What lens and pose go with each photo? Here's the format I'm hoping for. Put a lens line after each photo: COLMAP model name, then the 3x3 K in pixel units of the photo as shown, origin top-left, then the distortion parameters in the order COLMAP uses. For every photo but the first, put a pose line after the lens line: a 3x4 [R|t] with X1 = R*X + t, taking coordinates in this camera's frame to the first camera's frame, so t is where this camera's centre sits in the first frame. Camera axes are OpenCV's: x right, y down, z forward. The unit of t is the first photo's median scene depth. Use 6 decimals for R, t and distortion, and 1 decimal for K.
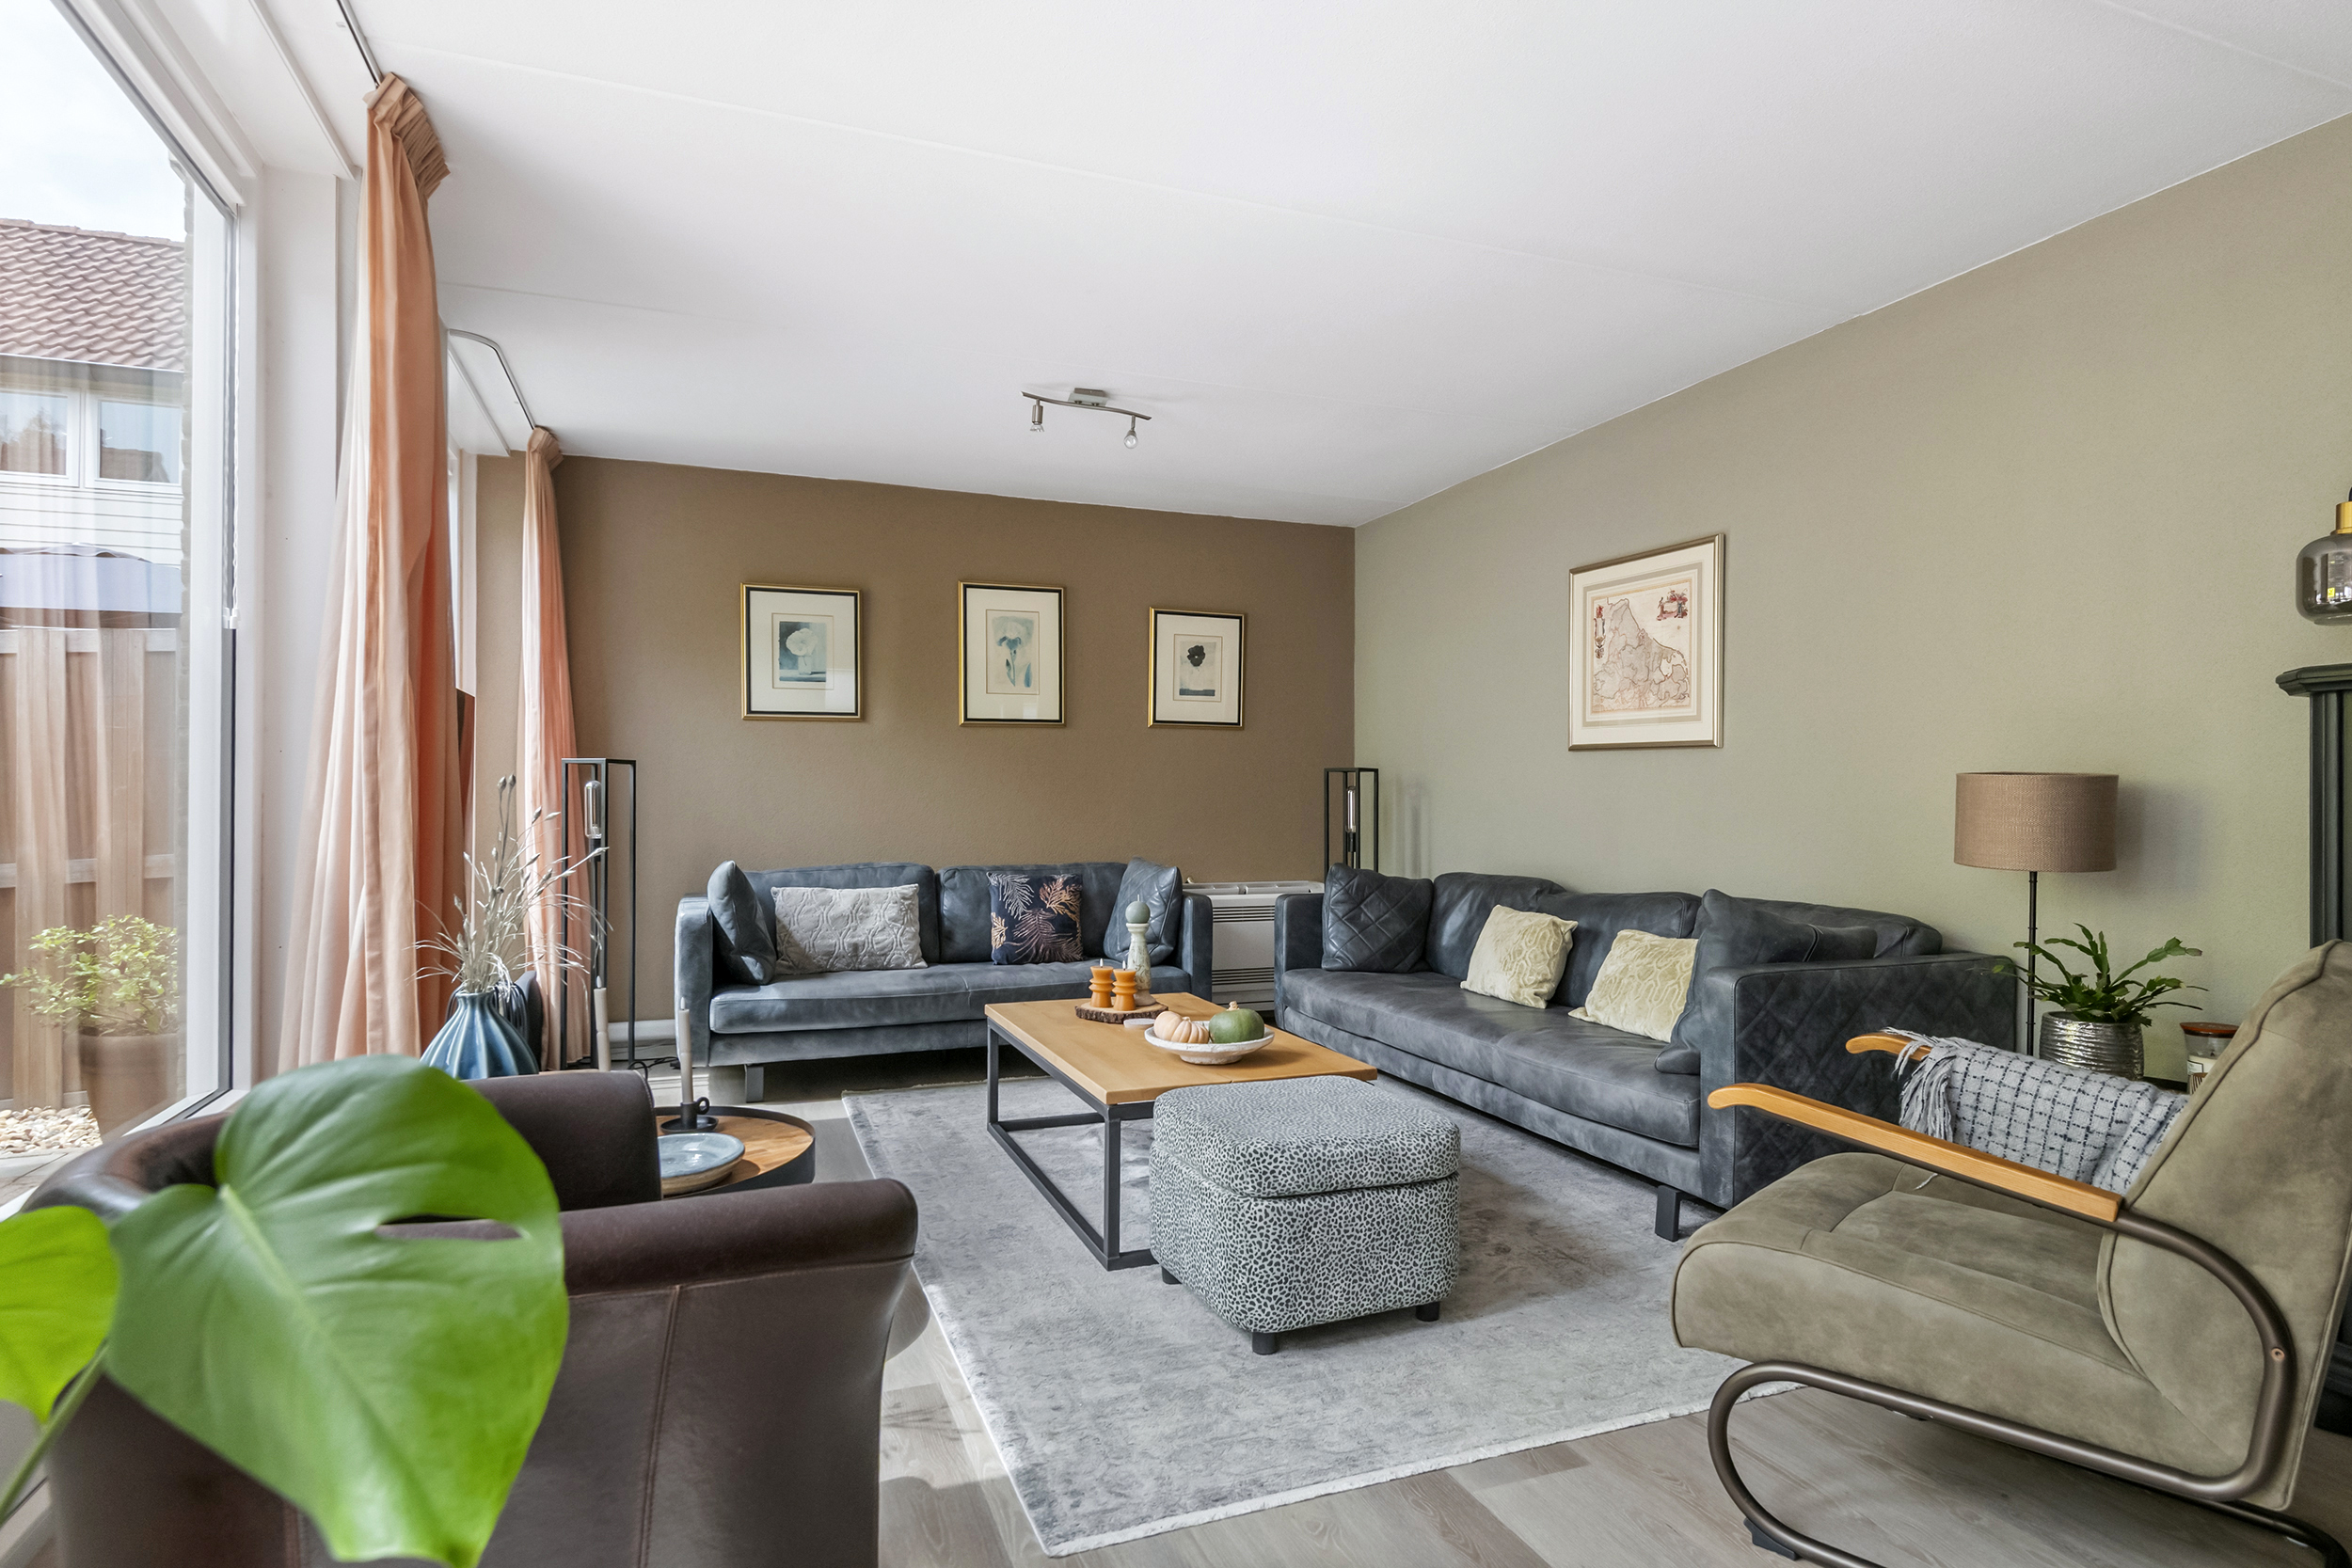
lens RADIAL K [[1245.2, 0, 1184.5], [0, 1245.2, 792.7], [0, 0, 1]] dist [0.046233, -0.039107]
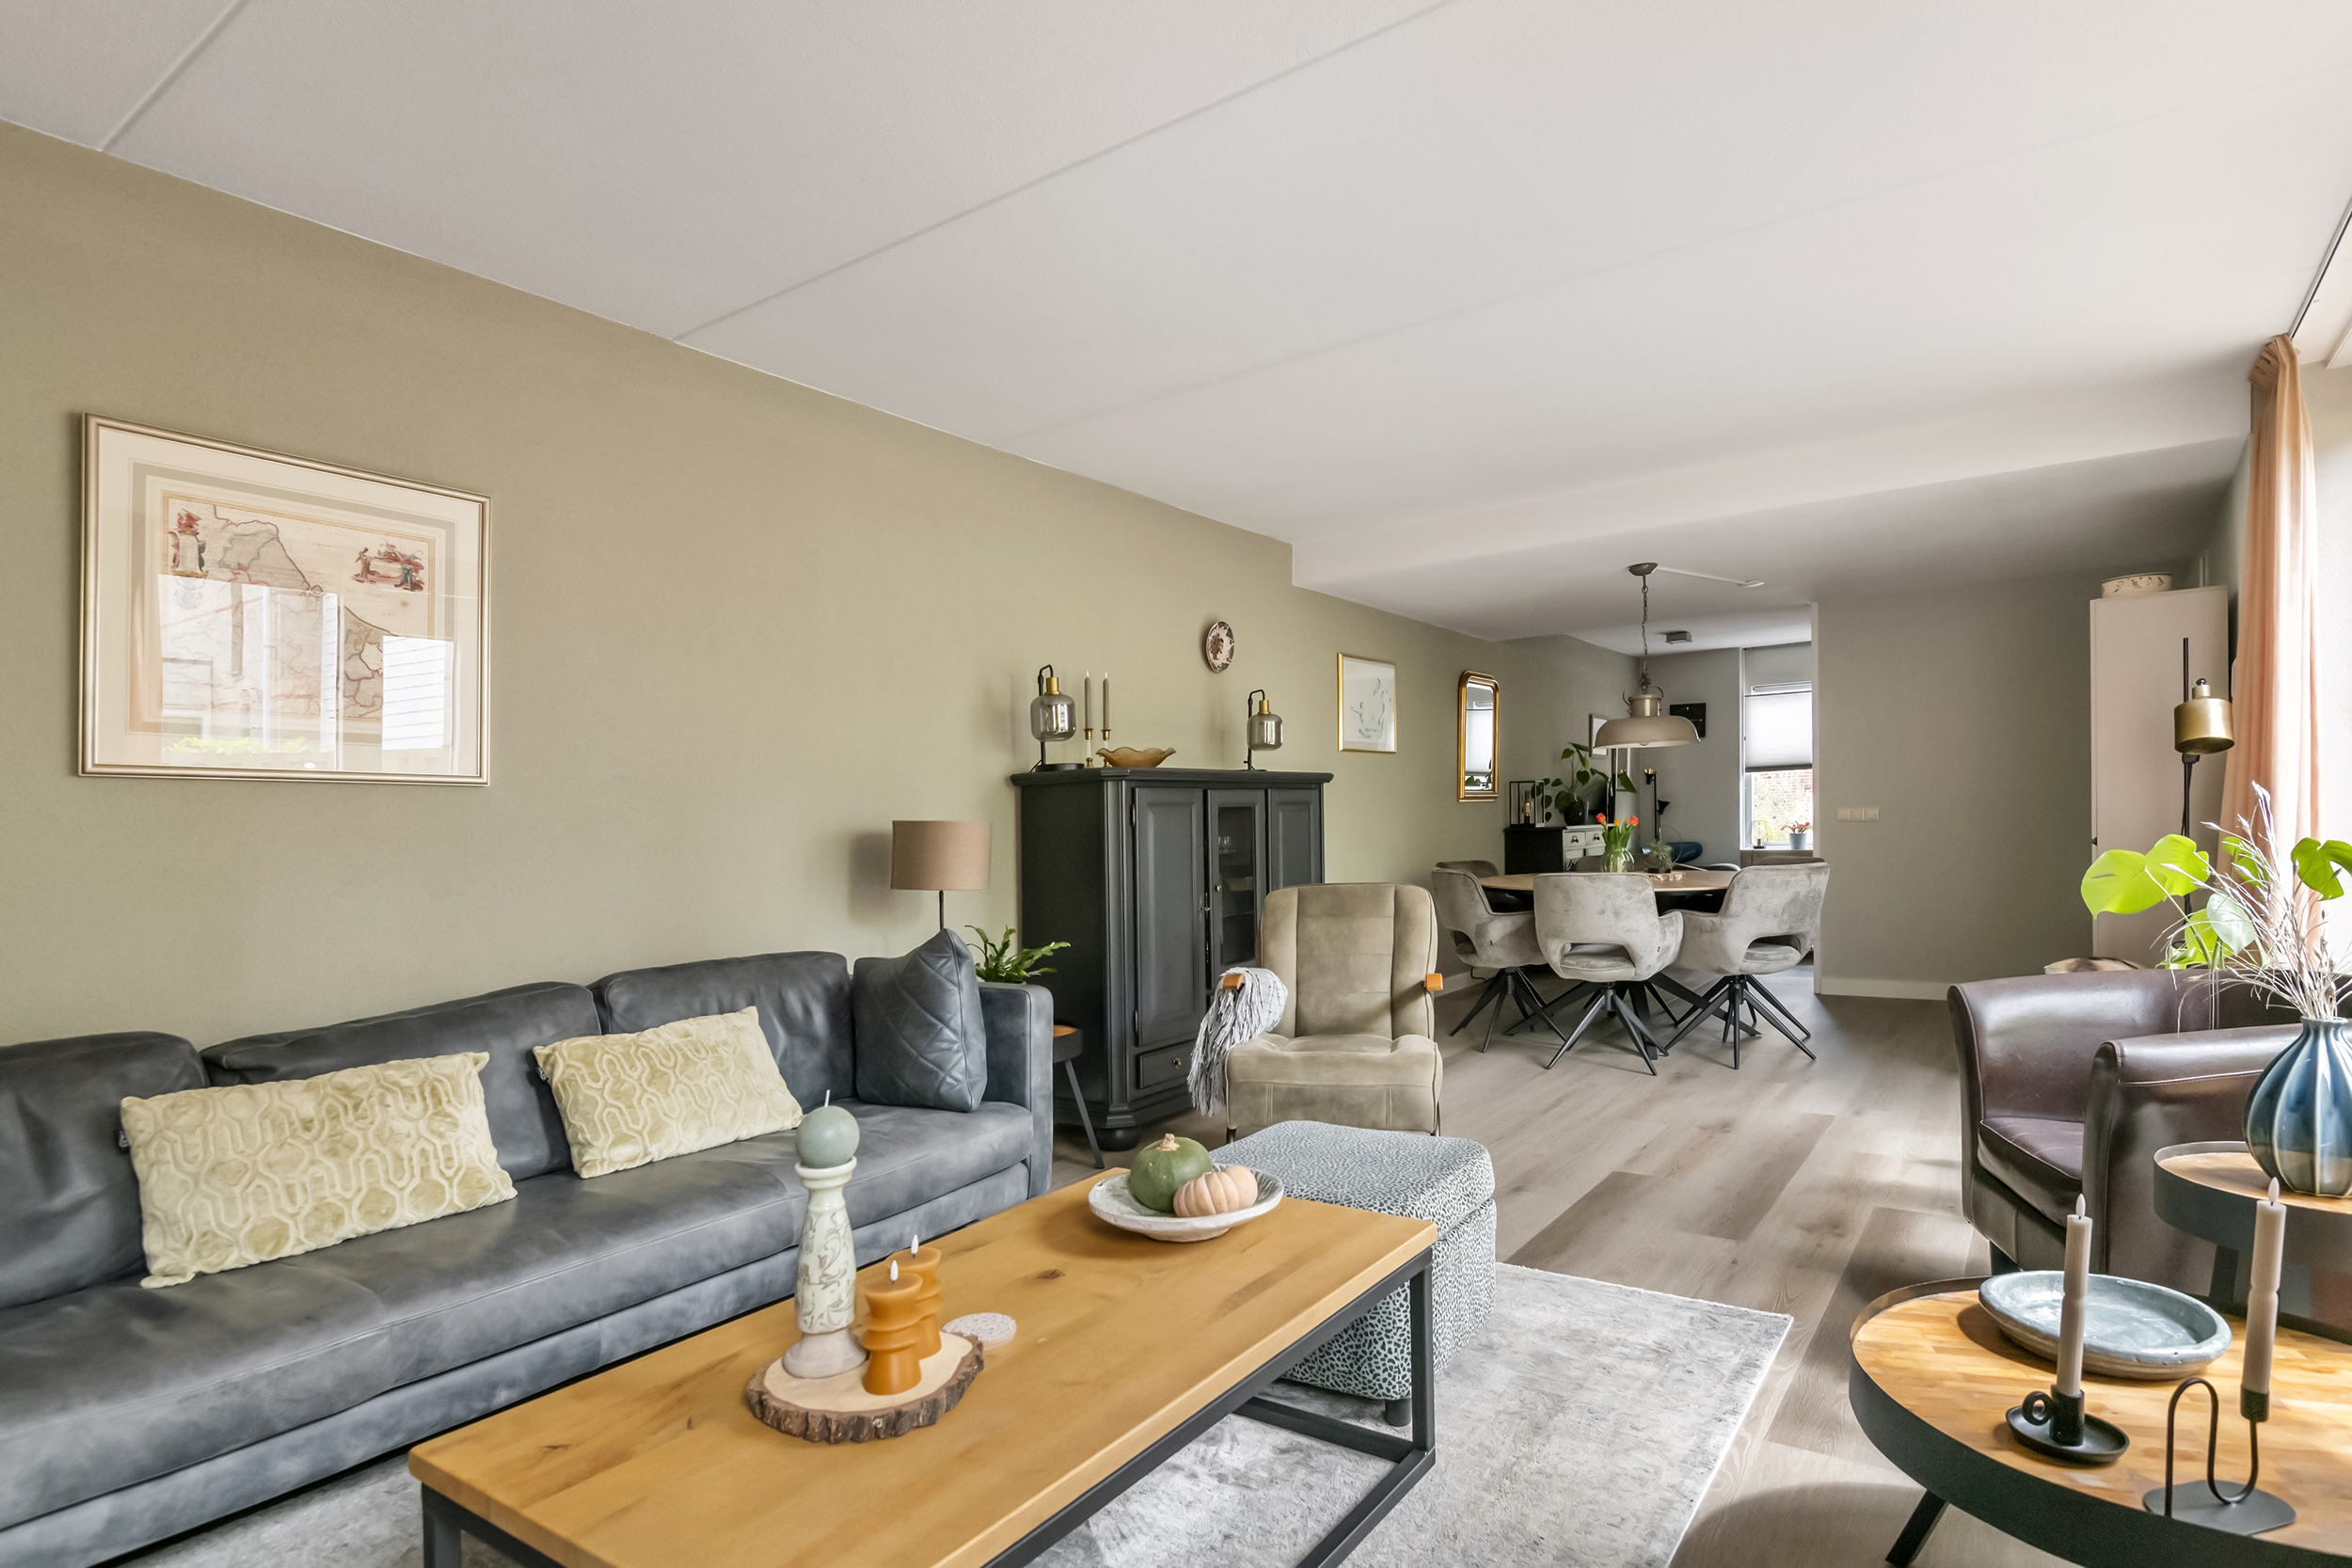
lens RADIAL K [[1245.2, 0, 1184.5], [0, 1245.2, 792.7], [0, 0, 1]] dist [0.046233, -0.039107]
pose [[-0.556236, 0.028000, 0.830552, -0.387668], [0.016066, 0.999608, -0.022939, -0.004868], [-0.830869, 0.000584, -0.556468, 0.966500]]
